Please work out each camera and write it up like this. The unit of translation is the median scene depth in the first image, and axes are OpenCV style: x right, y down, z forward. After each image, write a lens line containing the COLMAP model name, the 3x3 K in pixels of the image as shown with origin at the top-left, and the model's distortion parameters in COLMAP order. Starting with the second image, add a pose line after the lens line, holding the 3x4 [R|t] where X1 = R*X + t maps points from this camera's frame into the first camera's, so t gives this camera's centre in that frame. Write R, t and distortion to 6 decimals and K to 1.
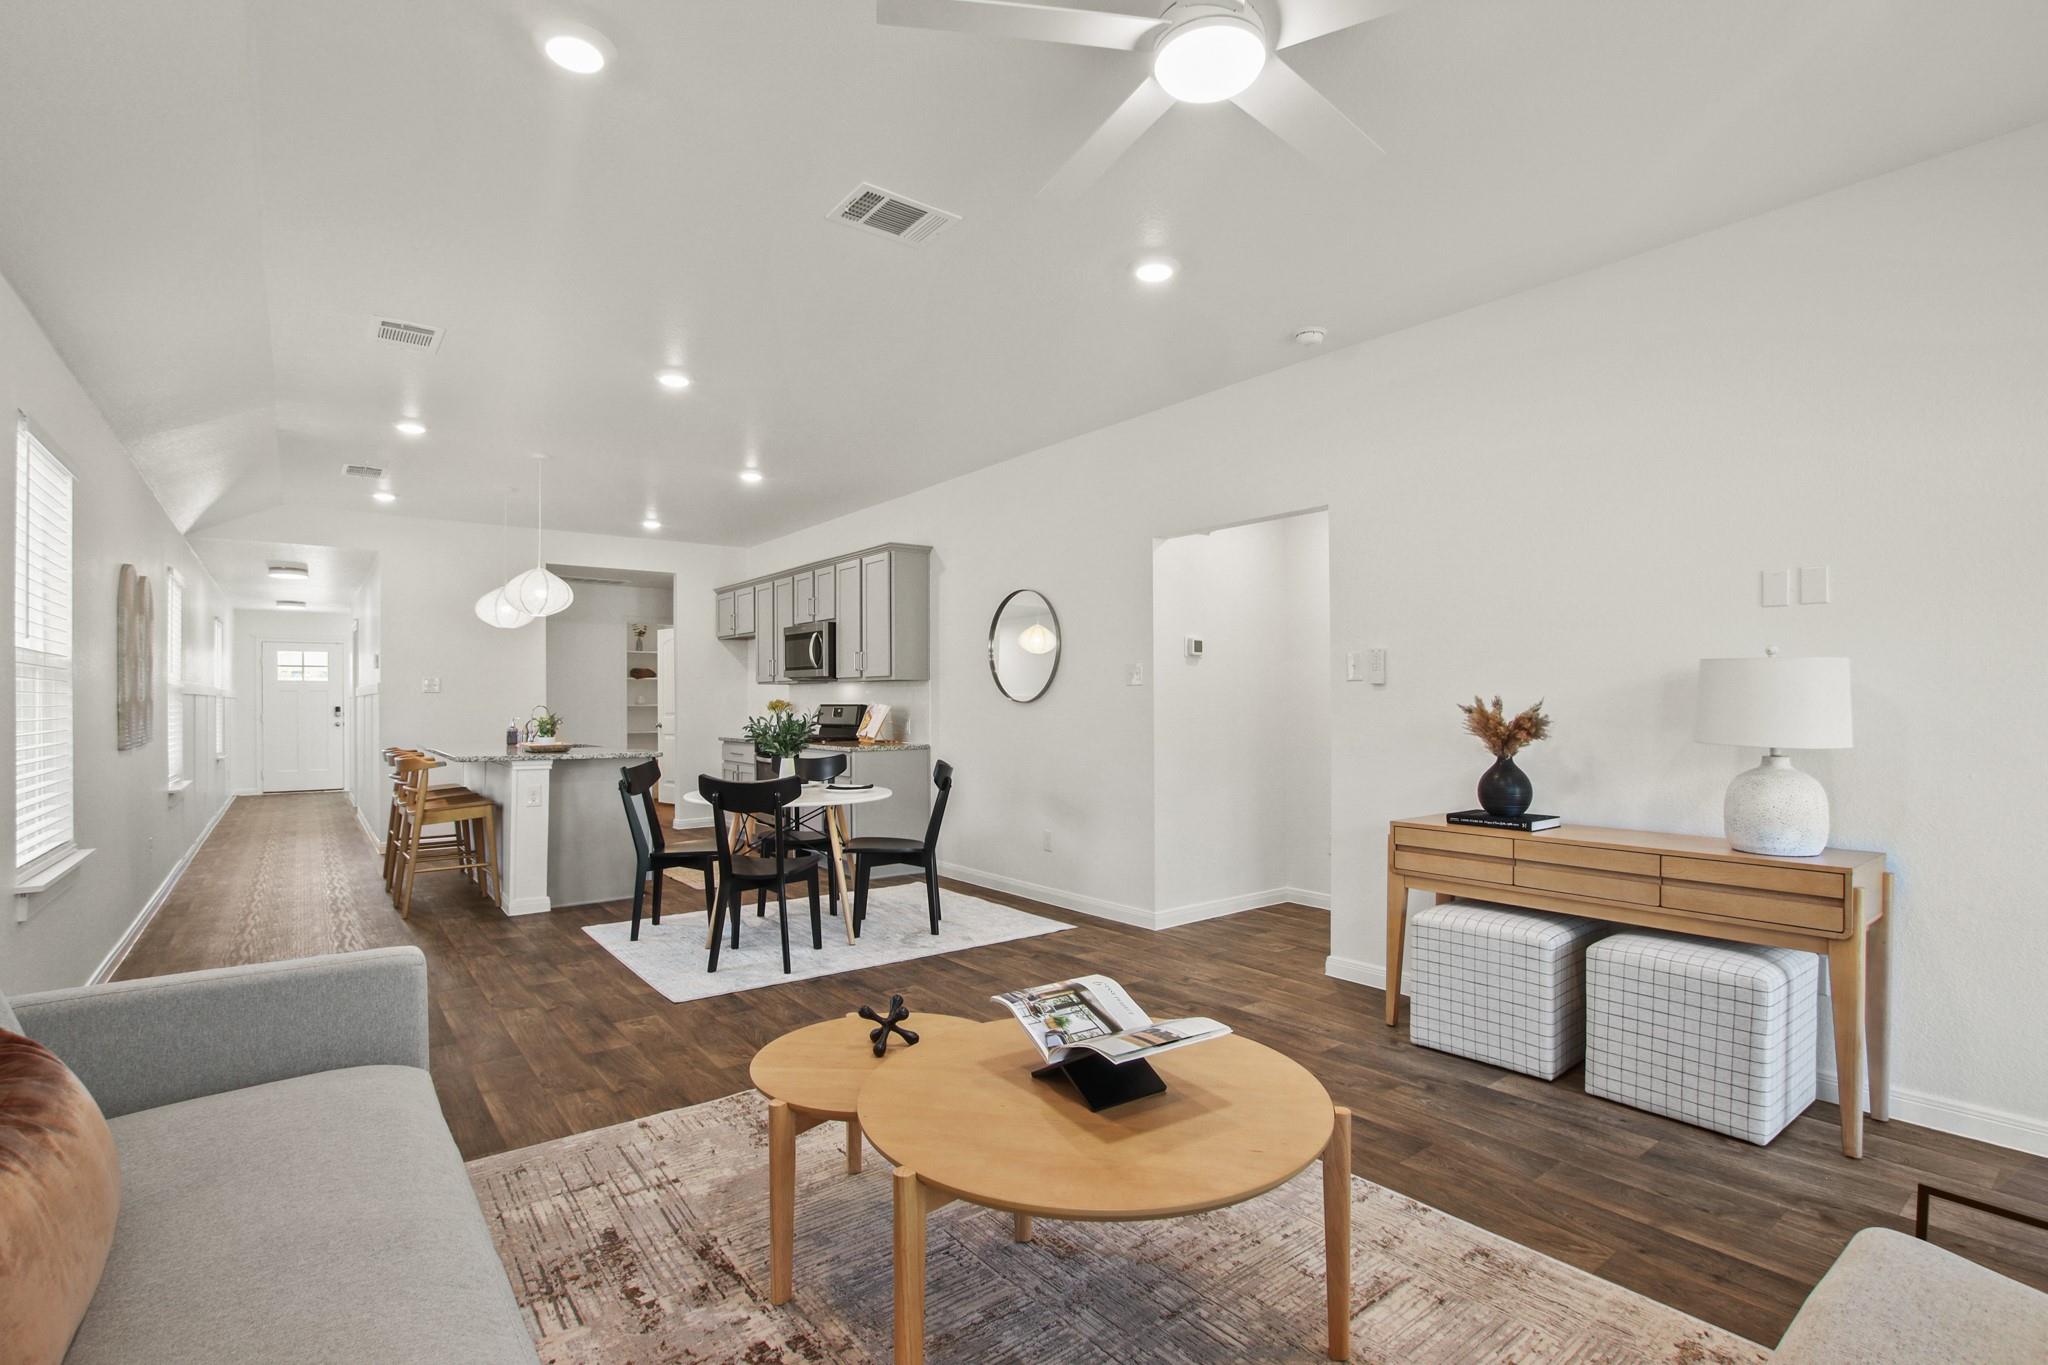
lens RADIAL K [[968.6, 0, 1024.6], [0, 968.6, 693.5], [0, 0, 1]] dist [-0.028252, 0.001102]
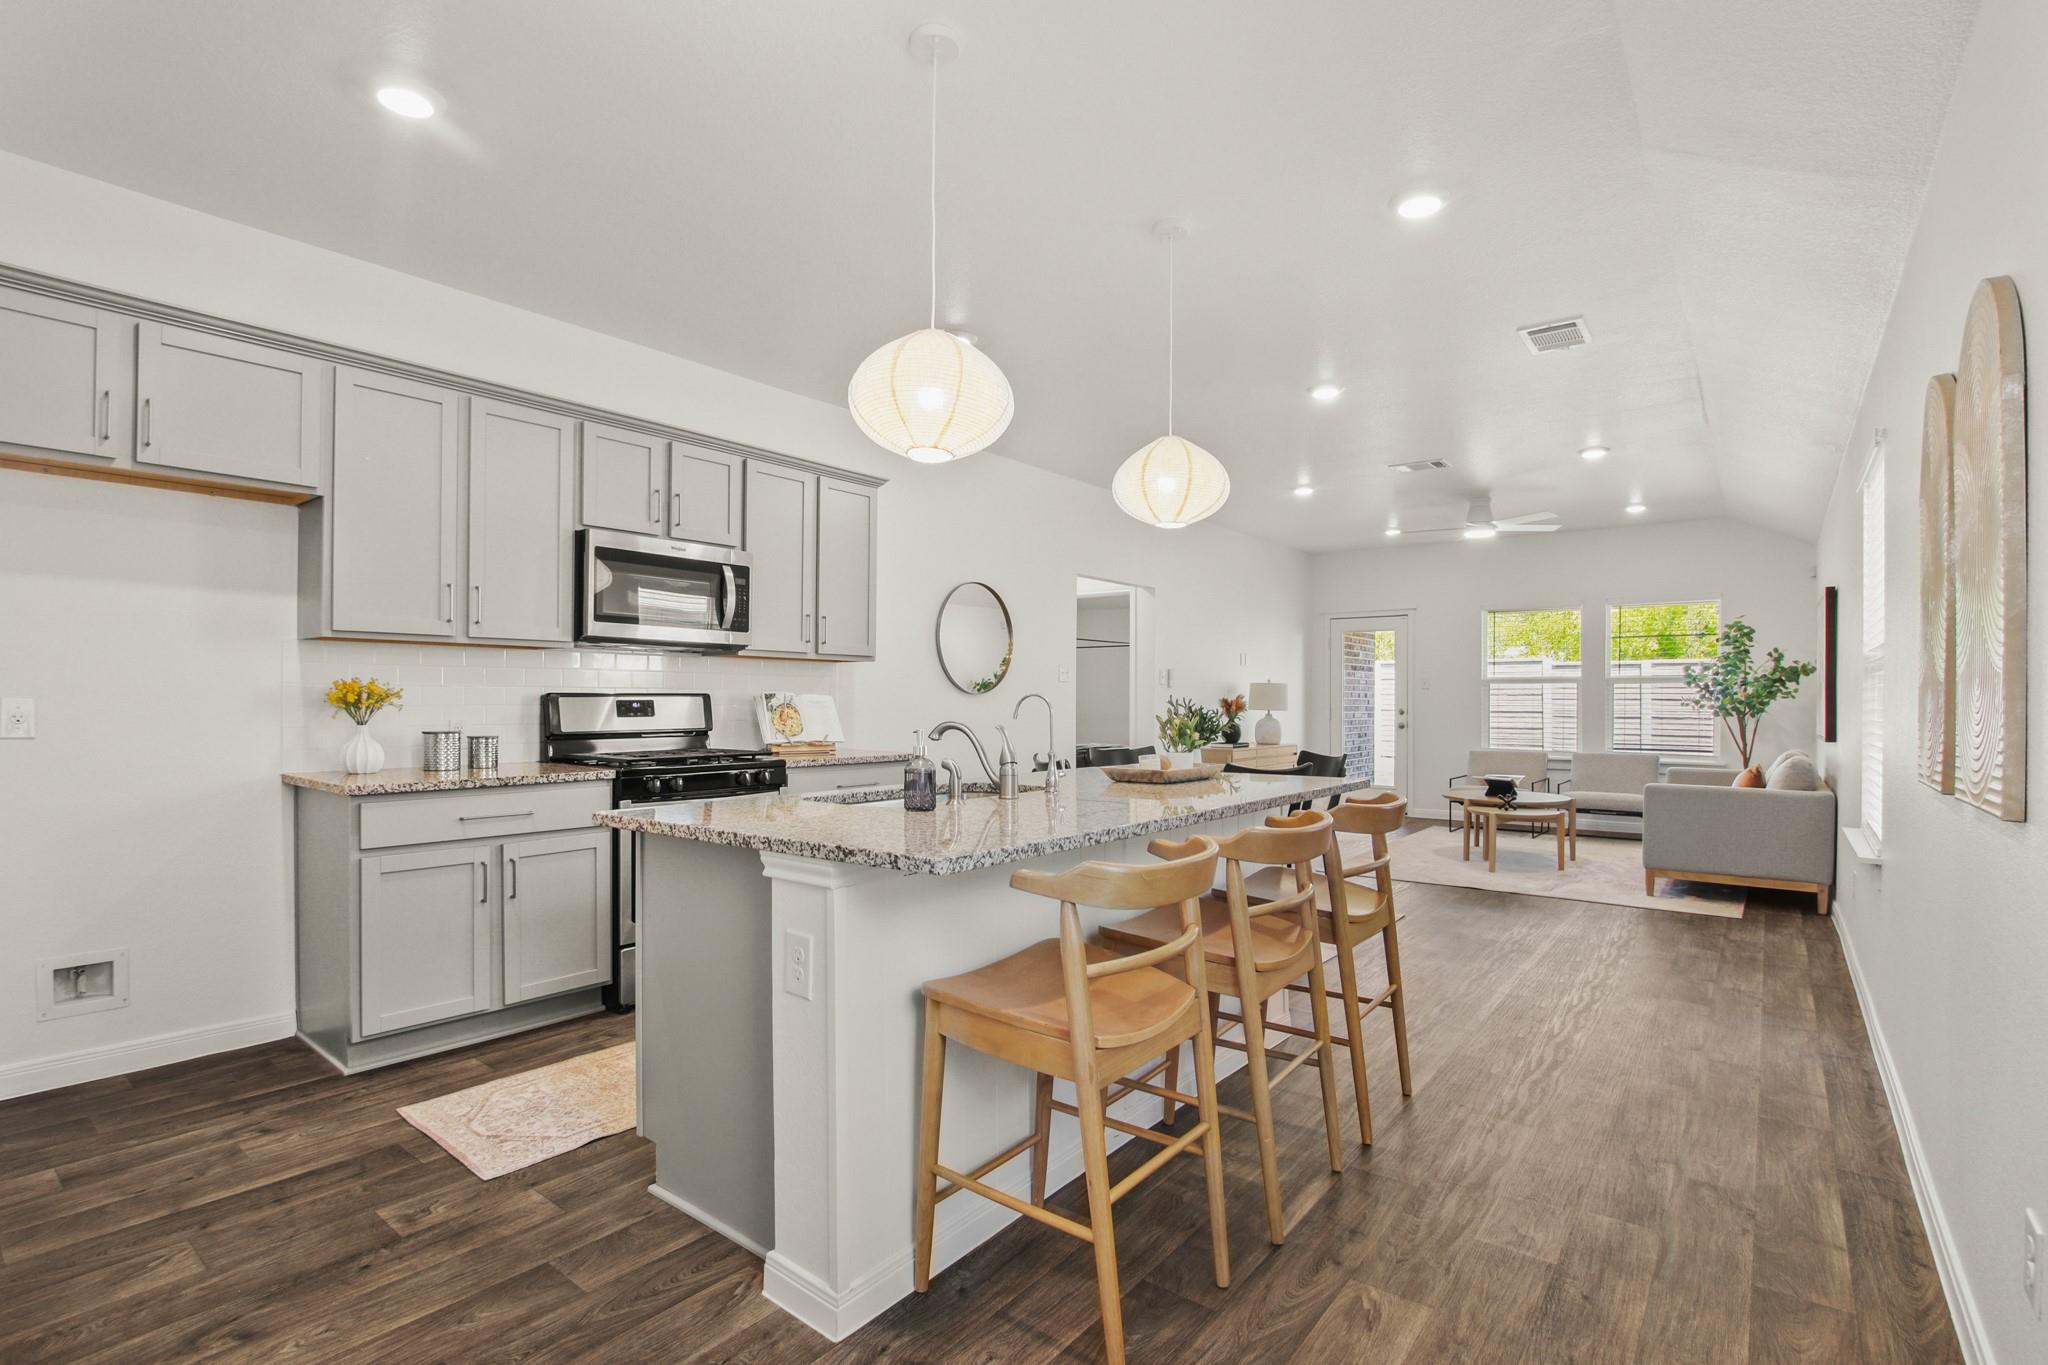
lens RADIAL K [[968.6, 0, 1024.6], [0, 968.6, 693.5], [0, 0, 1]] dist [-0.028252, 0.001102]
pose [[-0.272149, 0.002301, 0.962252, -1.058711], [-0.015071, 0.999864, -0.006654, 0.016156], [-0.962137, -0.016313, -0.272077, 1.296695]]
